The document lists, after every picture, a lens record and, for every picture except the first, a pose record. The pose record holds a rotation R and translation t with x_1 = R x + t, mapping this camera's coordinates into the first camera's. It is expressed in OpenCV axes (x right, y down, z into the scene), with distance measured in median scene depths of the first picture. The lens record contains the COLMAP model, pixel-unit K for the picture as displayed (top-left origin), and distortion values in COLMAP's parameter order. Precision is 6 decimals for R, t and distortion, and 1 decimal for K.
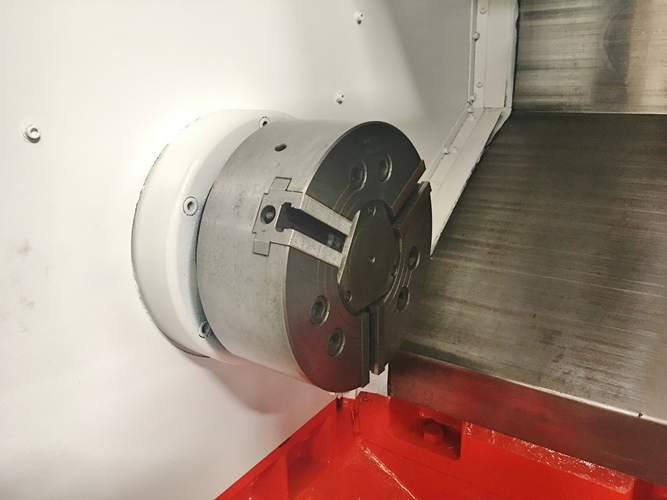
lens RADIAL K [[562.0, 0, 331.3], [0, 562.0, 247.7], [0, 0, 1]] dist [0.049669, -0.078449]
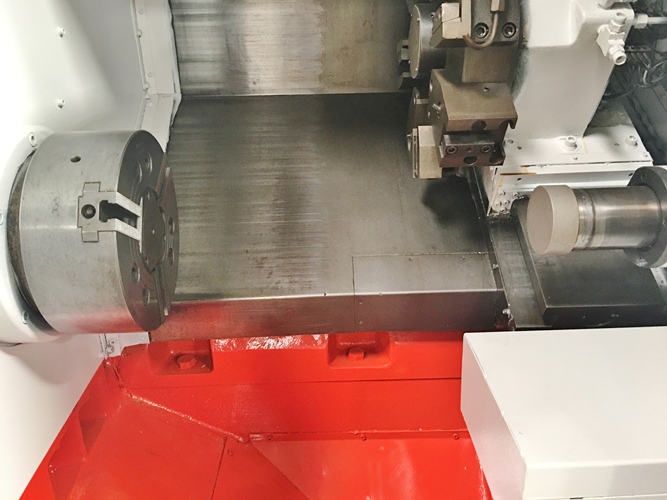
lens RADIAL K [[562.0, 0, 334.1], [0, 562.0, 251.2], [0, 0, 1]] dist [0.049669, -0.078449]
pose [[0.794315, -0.219333, 0.566530, -0.271064], [0.175764, 0.975639, 0.131287, -0.025689], [-0.581524, -0.004708, 0.813516, -0.273246]]
